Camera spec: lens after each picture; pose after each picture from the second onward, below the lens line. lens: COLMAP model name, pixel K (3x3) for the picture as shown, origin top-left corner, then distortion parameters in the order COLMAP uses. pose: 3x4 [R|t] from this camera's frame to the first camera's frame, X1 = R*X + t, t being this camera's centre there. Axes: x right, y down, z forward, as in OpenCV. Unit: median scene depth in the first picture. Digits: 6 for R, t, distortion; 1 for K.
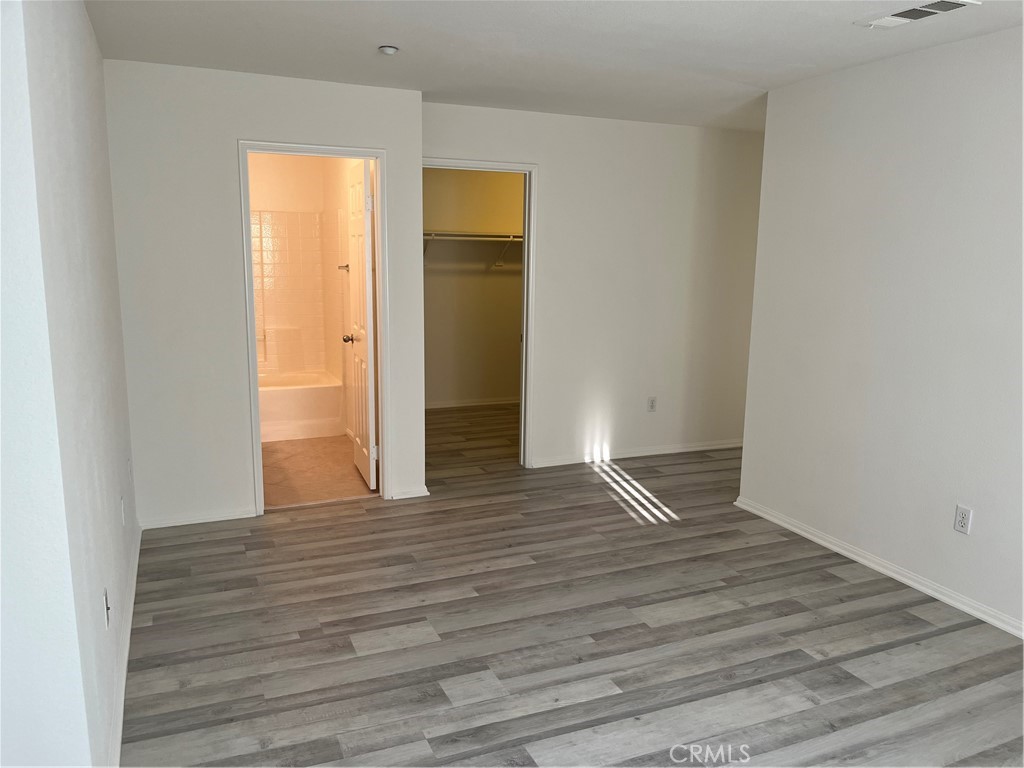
lens RADIAL K [[771.6, 0, 512.2], [0, 771.6, 384.2], [0, 0, 1]] dist [0.016489, 0.001205]
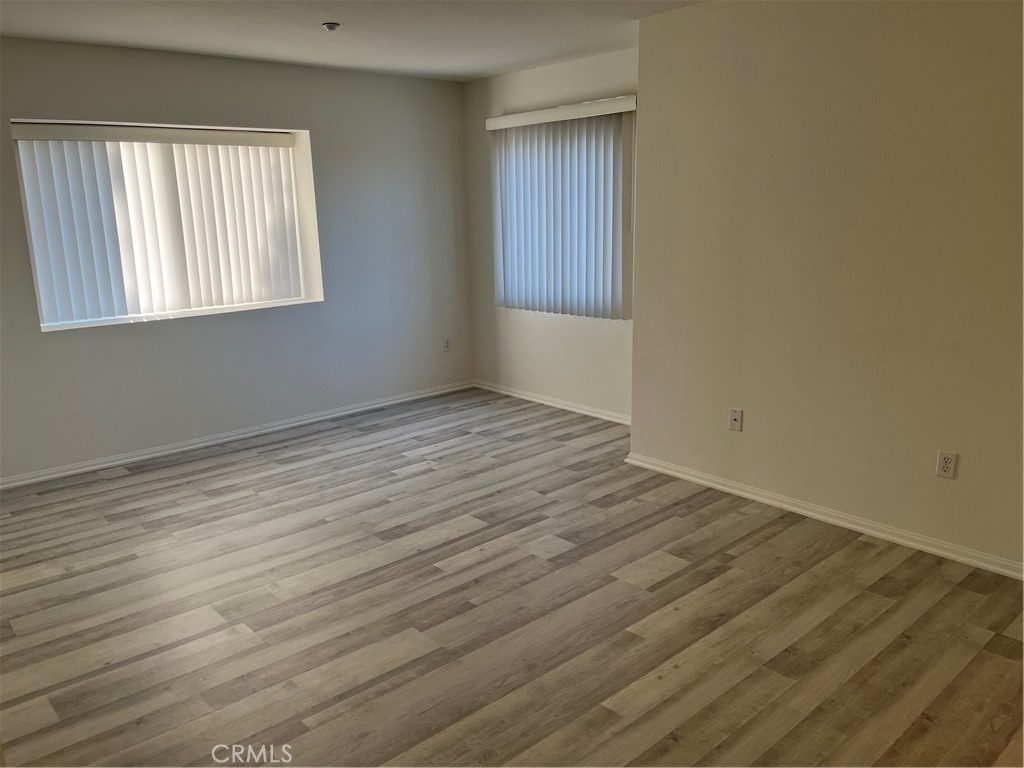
lens RADIAL K [[771.6, 0, 511.2], [0, 771.6, 383.8], [0, 0, 1]] dist [0.016489, 0.001205]
pose [[-0.946549, 0.080669, -0.312311, 0.339353], [-0.046355, 0.924153, 0.379201, -0.297751], [0.319213, 0.373409, -0.871016, 1.764284]]
